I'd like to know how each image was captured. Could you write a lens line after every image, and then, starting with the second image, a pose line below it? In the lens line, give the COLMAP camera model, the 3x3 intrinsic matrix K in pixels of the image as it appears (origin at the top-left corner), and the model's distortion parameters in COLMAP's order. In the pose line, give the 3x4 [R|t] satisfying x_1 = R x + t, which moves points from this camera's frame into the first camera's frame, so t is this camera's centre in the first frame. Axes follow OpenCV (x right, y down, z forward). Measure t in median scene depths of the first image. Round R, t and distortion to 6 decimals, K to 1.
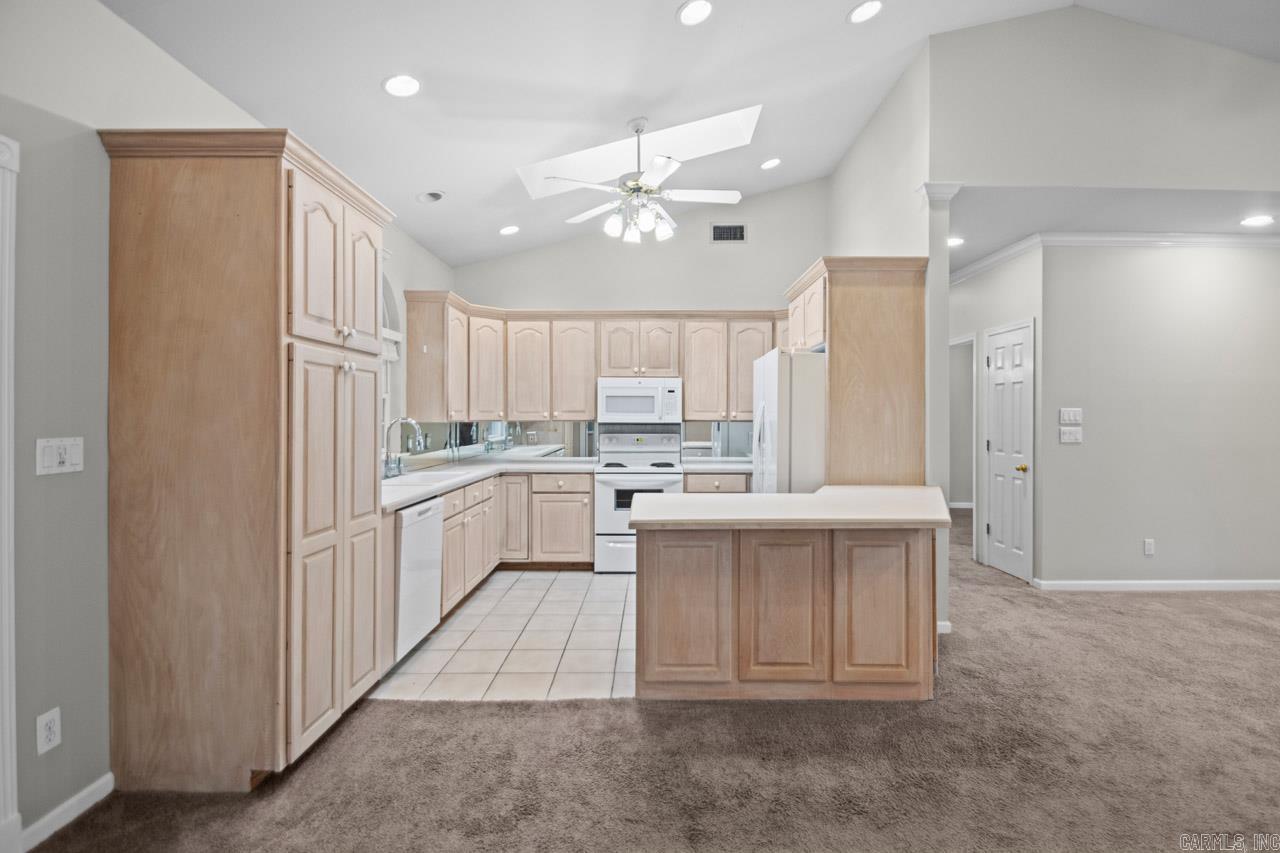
lens RADIAL K [[593.8, 0, 650.8], [0, 593.8, 419.5], [0, 0, 1]] dist [0.023838, -0.021314]
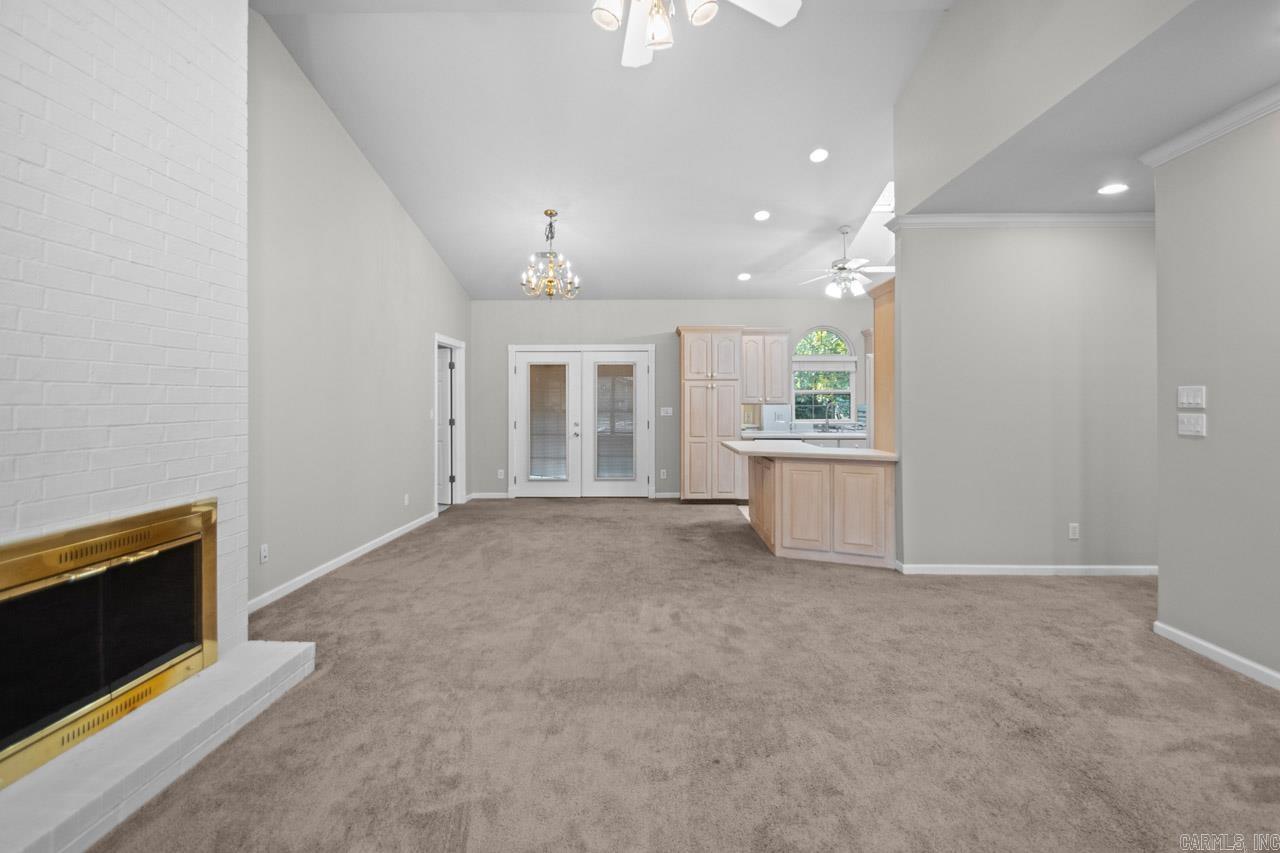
lens RADIAL K [[636.0, 0, 641.1], [0, 636.0, 399.9], [0, 0, 1]] dist [0.027967, -0.027670]
pose [[-0.029234, -0.005036, -0.999560, 2.451880], [-0.002603, 0.999984, -0.004962, -0.000269], [0.999569, 0.002456, -0.029246, 0.643053]]
